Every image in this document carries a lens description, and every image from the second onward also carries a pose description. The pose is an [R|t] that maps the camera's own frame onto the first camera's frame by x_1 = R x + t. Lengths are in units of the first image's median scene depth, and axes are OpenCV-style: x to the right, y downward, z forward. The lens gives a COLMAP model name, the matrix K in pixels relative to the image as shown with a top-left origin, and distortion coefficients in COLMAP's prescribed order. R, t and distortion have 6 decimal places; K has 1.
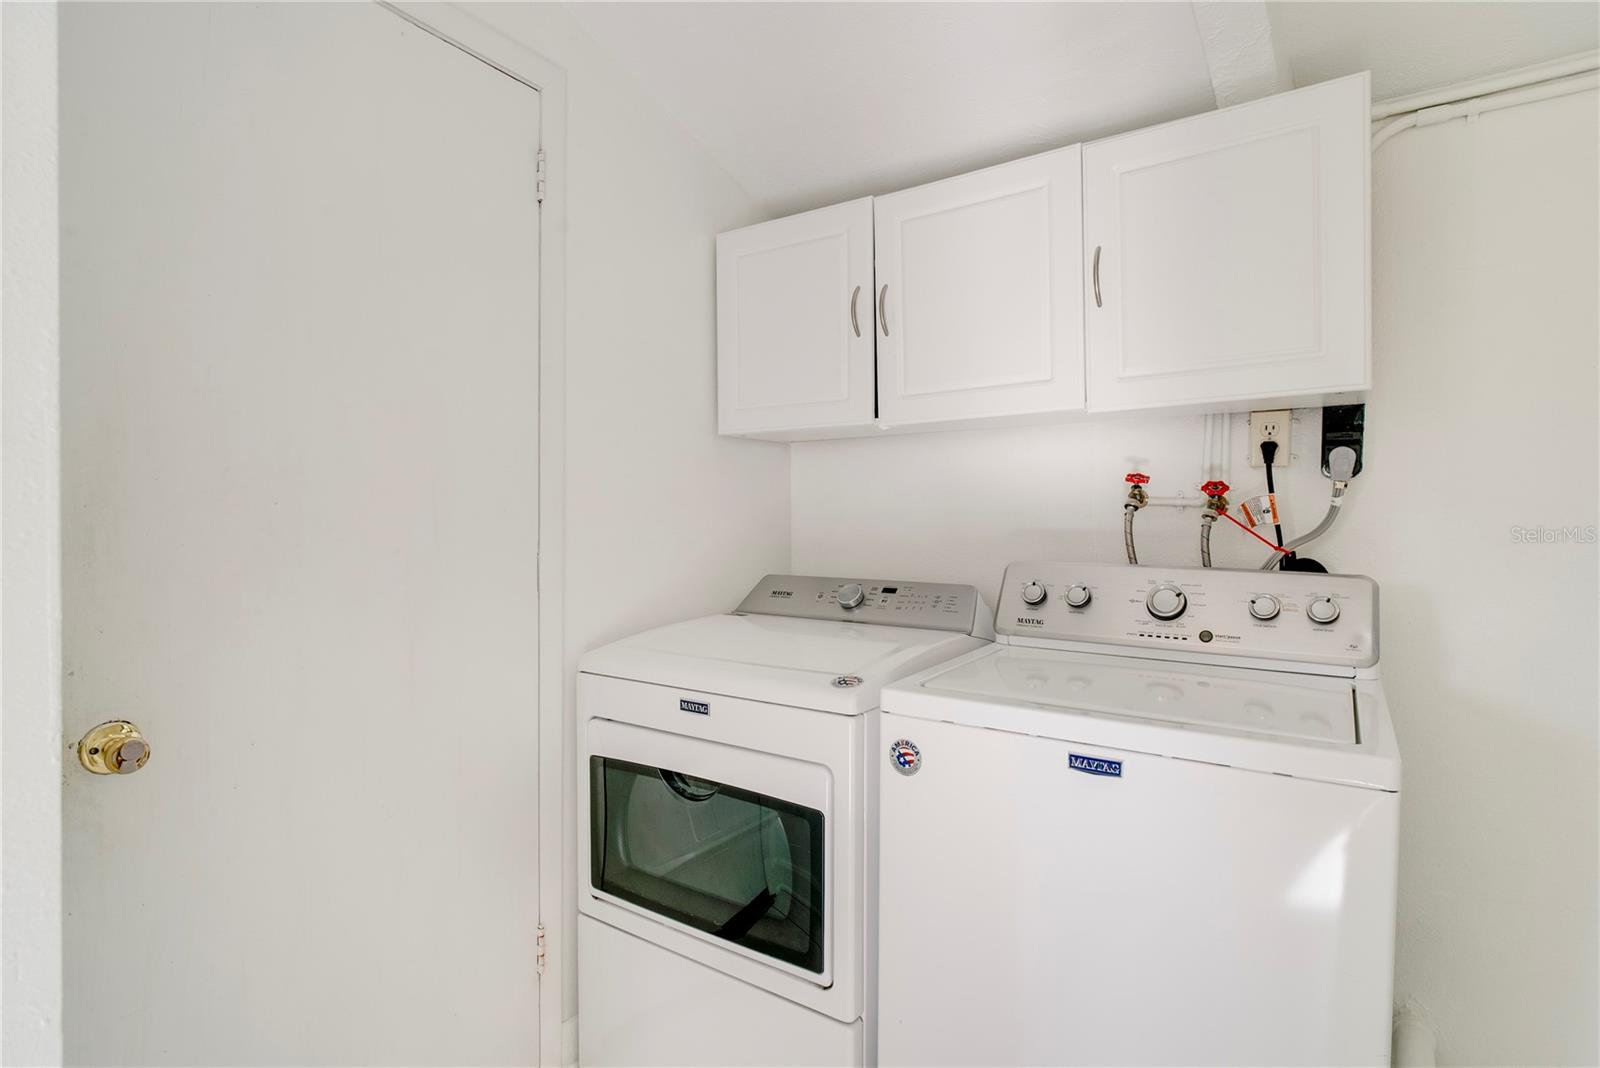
lens RADIAL K [[821.8, 0, 801.2], [0, 821.8, 512.3], [0, 0, 1]] dist [-0.002909, -0.000690]
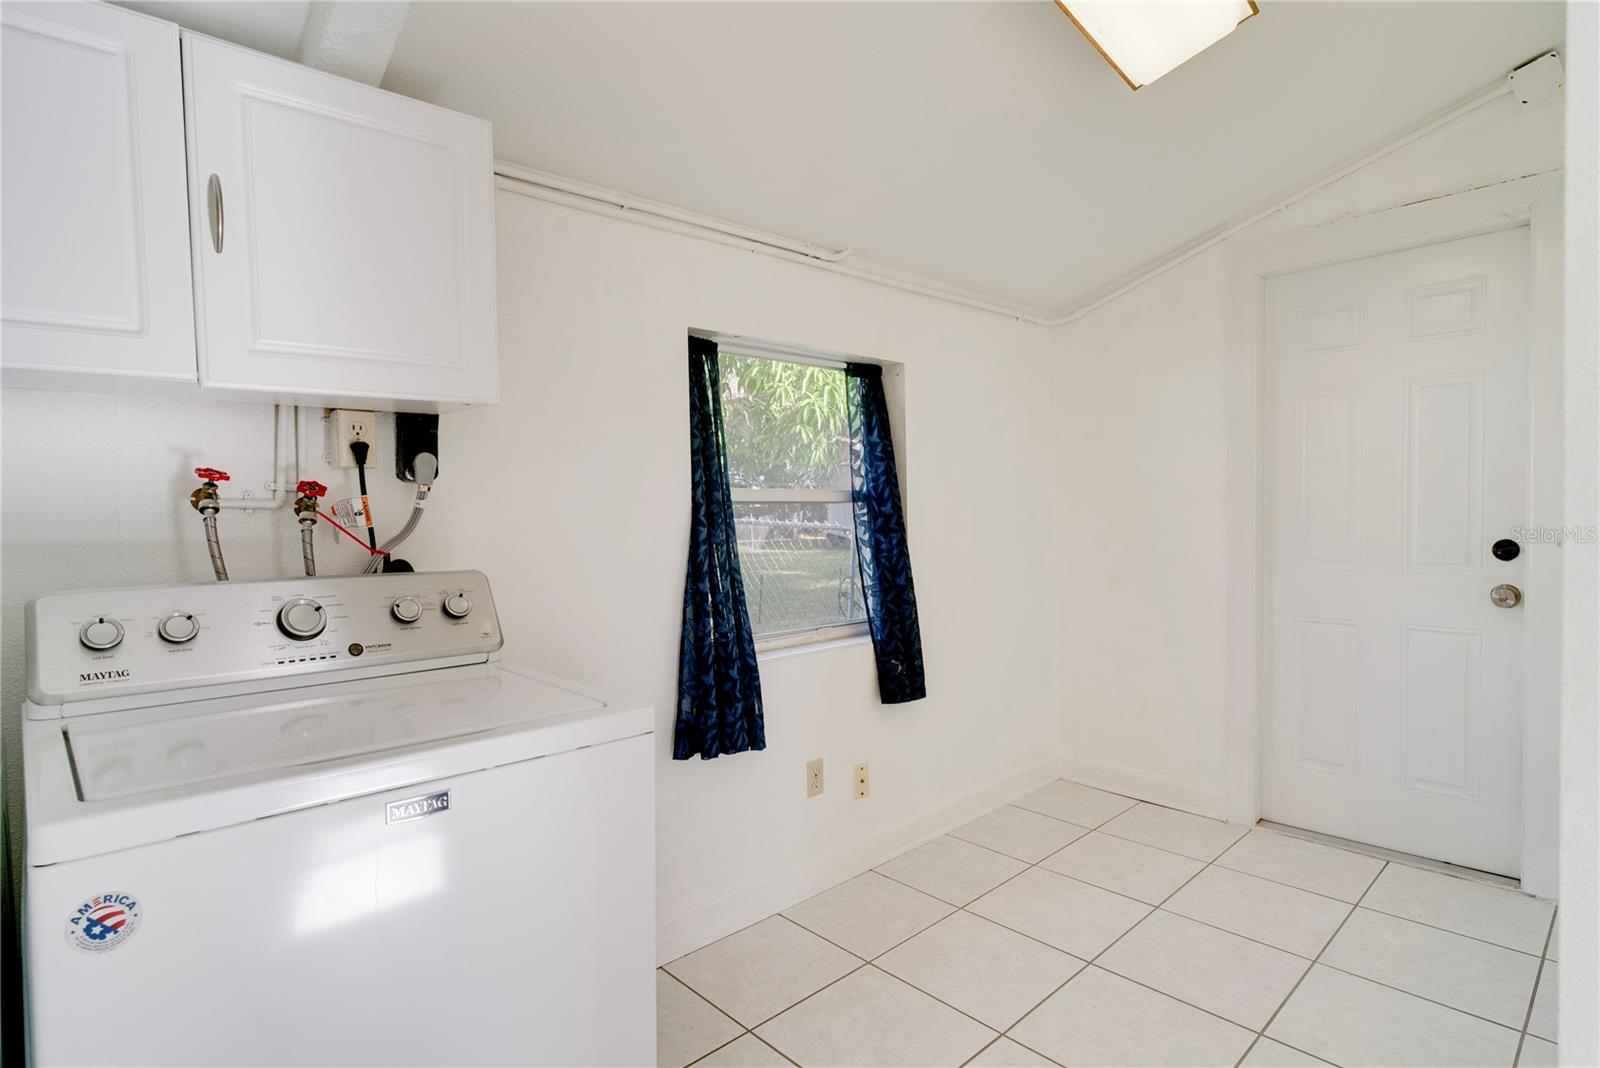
lens RADIAL K [[821.8, 0, 801.2], [0, 821.8, 512.3], [0, 0, 1]] dist [-0.002909, -0.000690]
pose [[0.221862, -0.003880, 0.975070, -0.267308], [0.010503, 0.999944, 0.001589, 0.001174], [-0.975021, 0.009888, 0.221891, 0.283547]]
